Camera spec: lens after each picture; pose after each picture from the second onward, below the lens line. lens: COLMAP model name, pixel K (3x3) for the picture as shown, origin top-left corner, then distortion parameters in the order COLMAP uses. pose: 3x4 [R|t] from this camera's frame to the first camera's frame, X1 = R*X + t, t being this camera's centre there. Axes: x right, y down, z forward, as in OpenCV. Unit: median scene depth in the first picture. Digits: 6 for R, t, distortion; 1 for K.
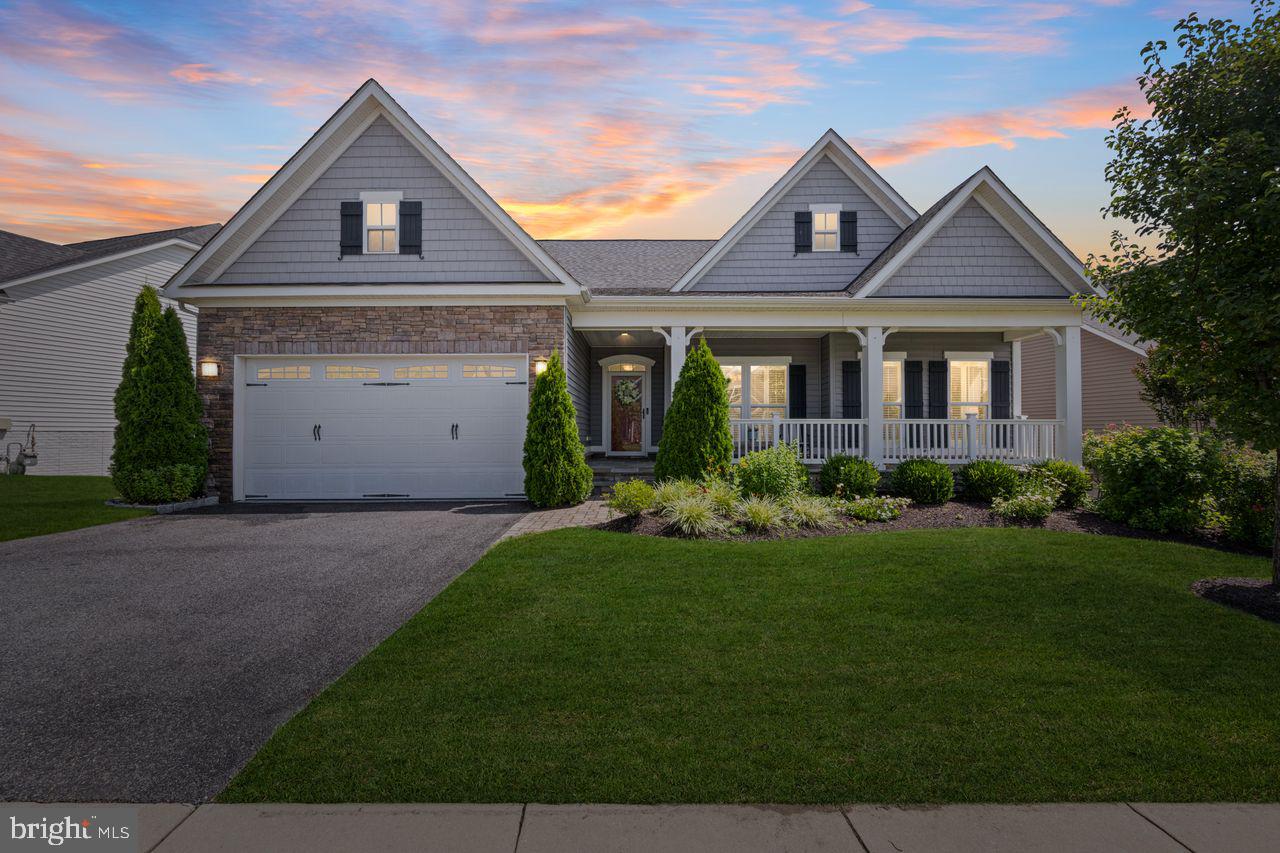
lens RADIAL K [[500.9, 0, 638.9], [0, 500.9, 420.9], [0, 0, 1]] dist [-0.000675, -0.000025]
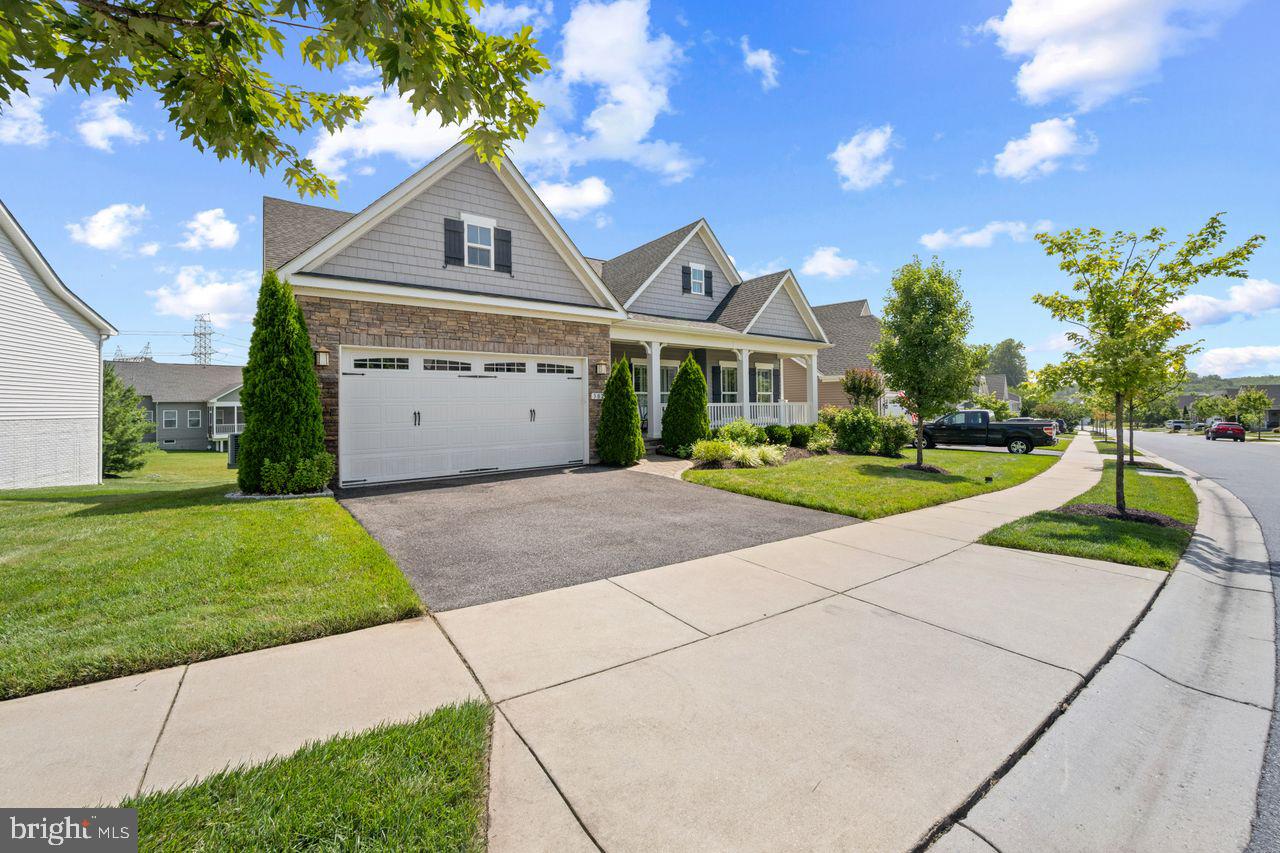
lens RADIAL K [[500.9, 0, 655.4], [0, 500.9, 398.4], [0, 0, 1]] dist [-0.000675, -0.000025]
pose [[0.798544, -0.000166, 0.601936, -0.901530], [0.002173, 0.999994, -0.002606, -0.017525], [-0.601932, 0.003389, 0.798540, -0.211495]]
